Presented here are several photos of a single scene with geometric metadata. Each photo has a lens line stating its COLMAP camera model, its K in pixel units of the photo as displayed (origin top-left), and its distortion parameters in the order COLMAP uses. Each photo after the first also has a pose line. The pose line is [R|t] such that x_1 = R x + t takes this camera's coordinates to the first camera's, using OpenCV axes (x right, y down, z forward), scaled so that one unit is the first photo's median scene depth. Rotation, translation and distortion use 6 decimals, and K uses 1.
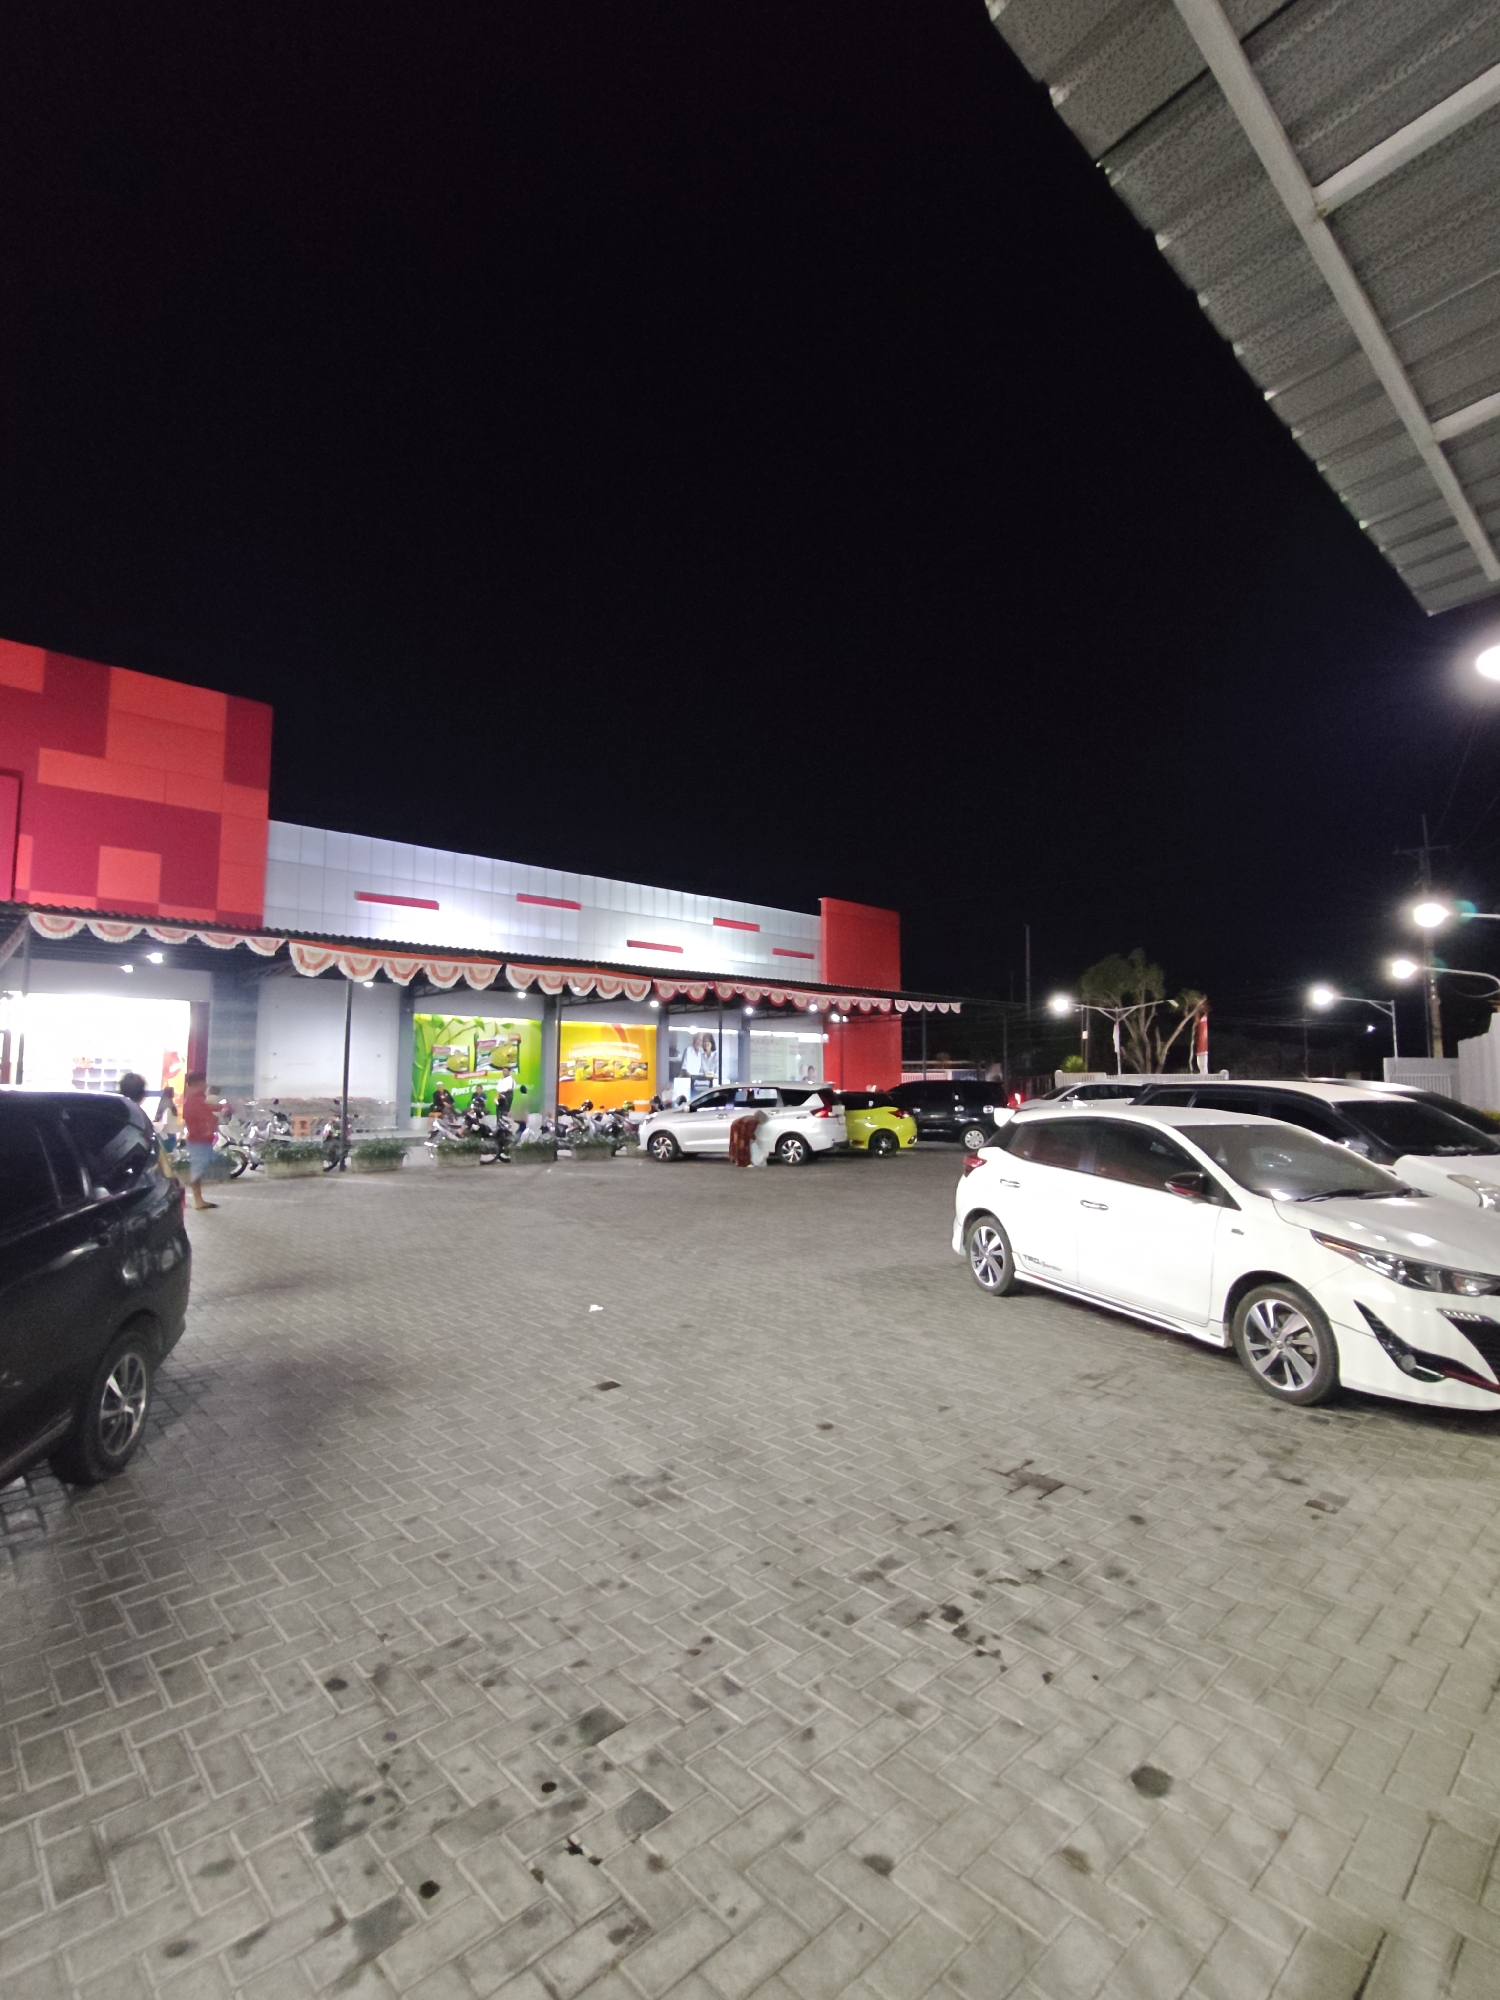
lens RADIAL K [[918.2, 0, 750.8], [0, 918.2, 995.5], [0, 0, 1]] dist [-0.001099, 0.000047]
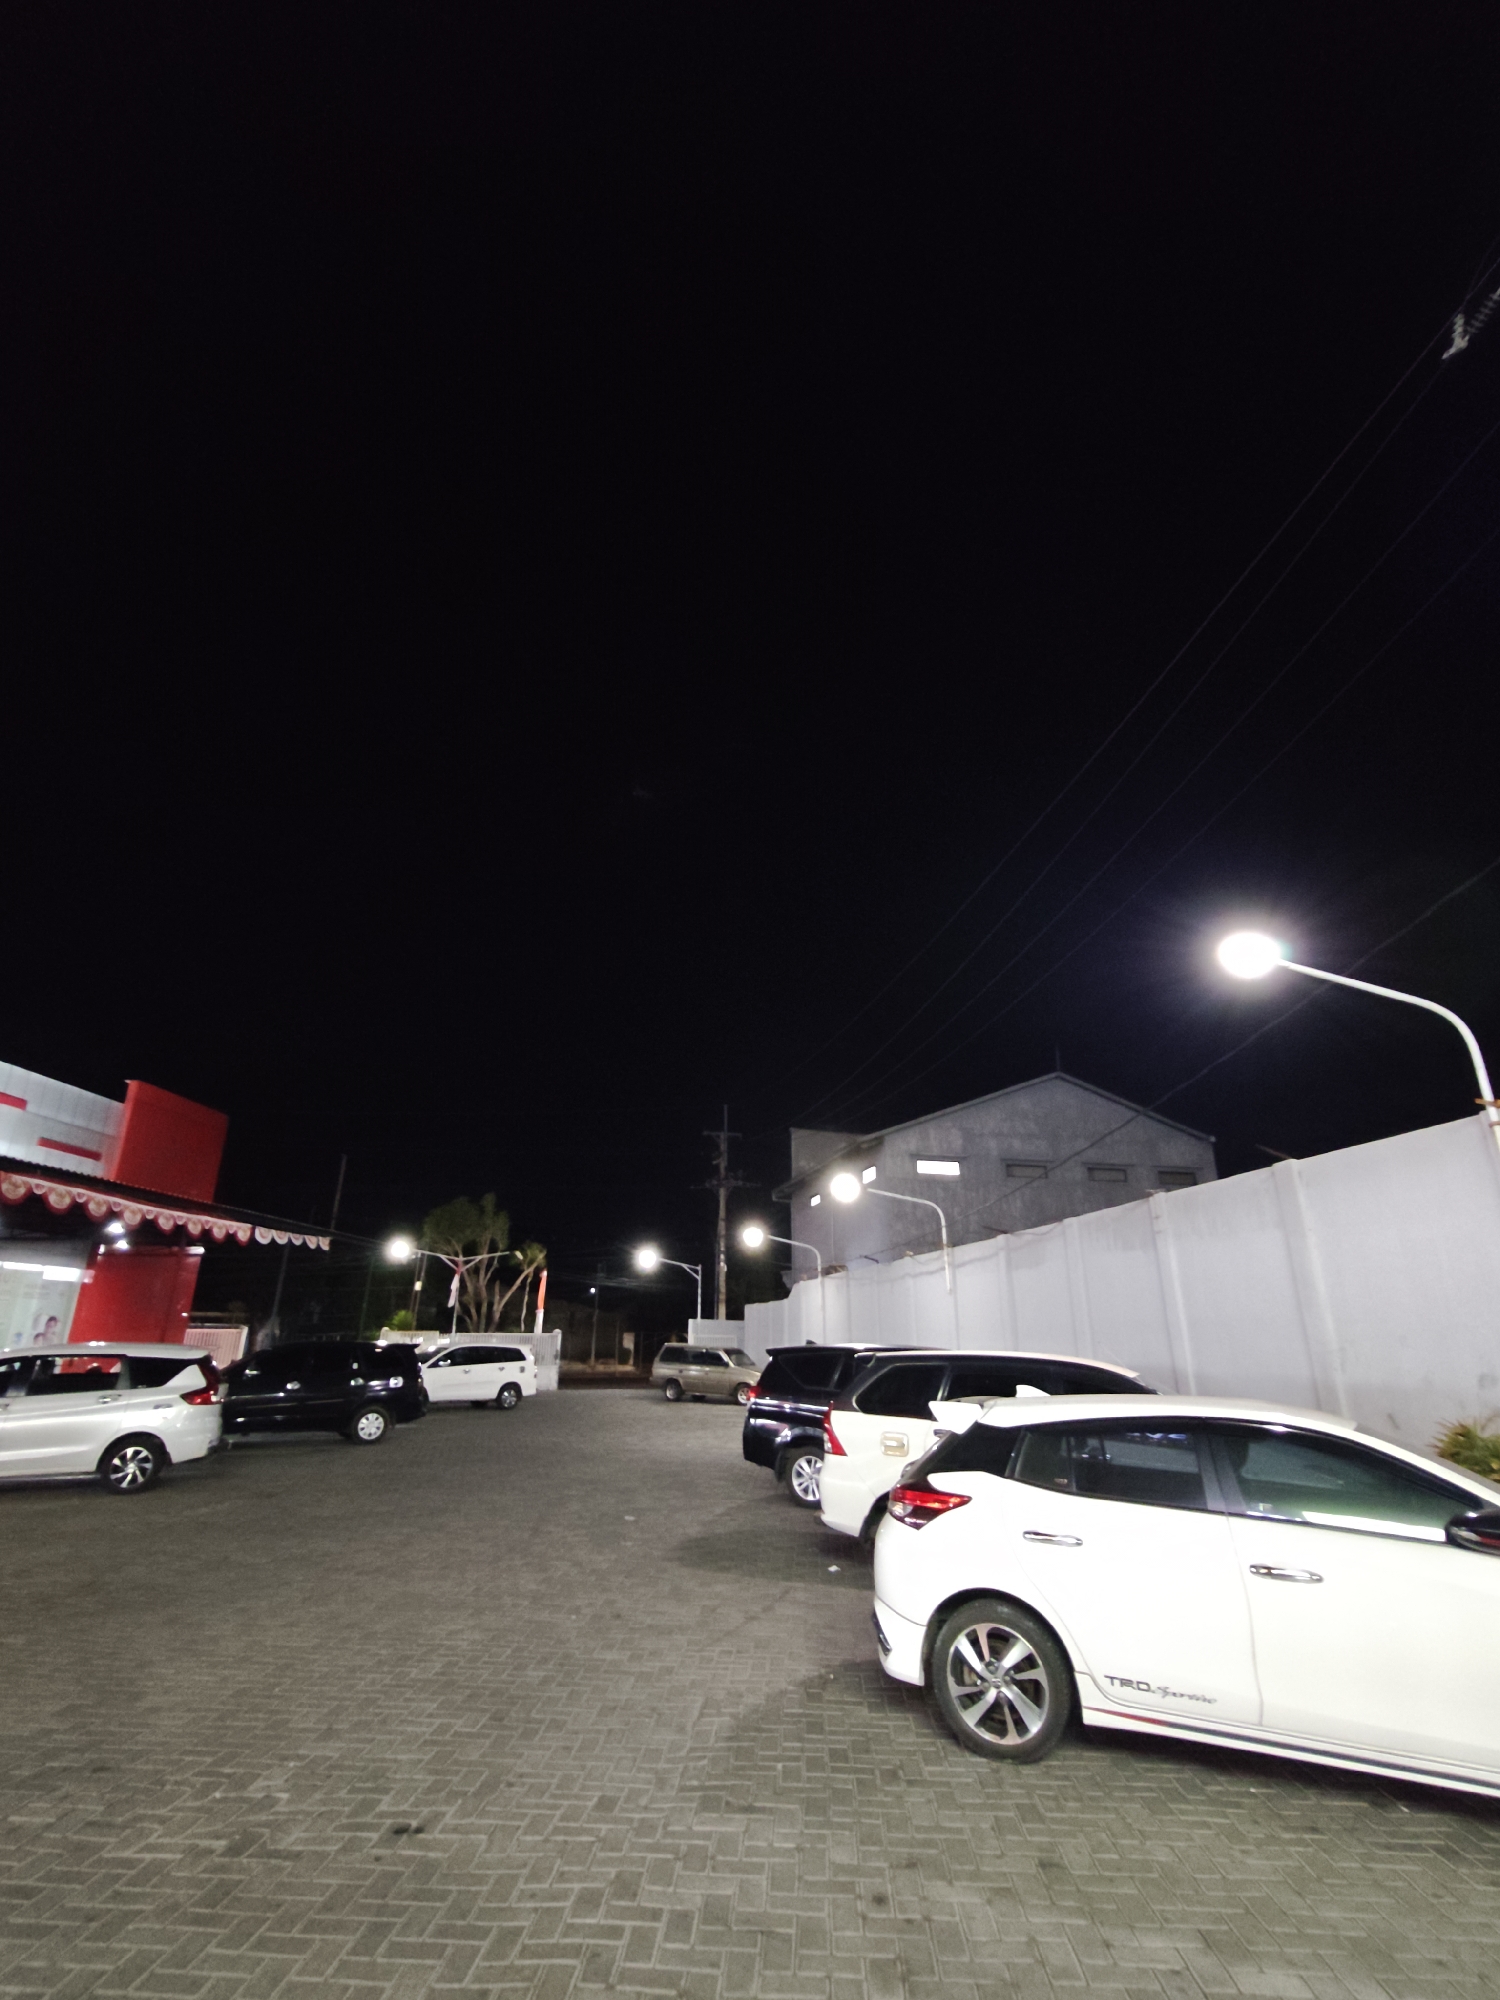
lens RADIAL K [[918.2, 0, 750.8], [0, 918.2, 1005.0], [0, 0, 1]] dist [-0.001099, 0.000047]
pose [[0.702274, 0.245602, 0.668200, -0.081718], [-0.069374, 0.957748, -0.279117, 0.009401], [-0.708519, 0.149661, 0.689640, 0.132480]]
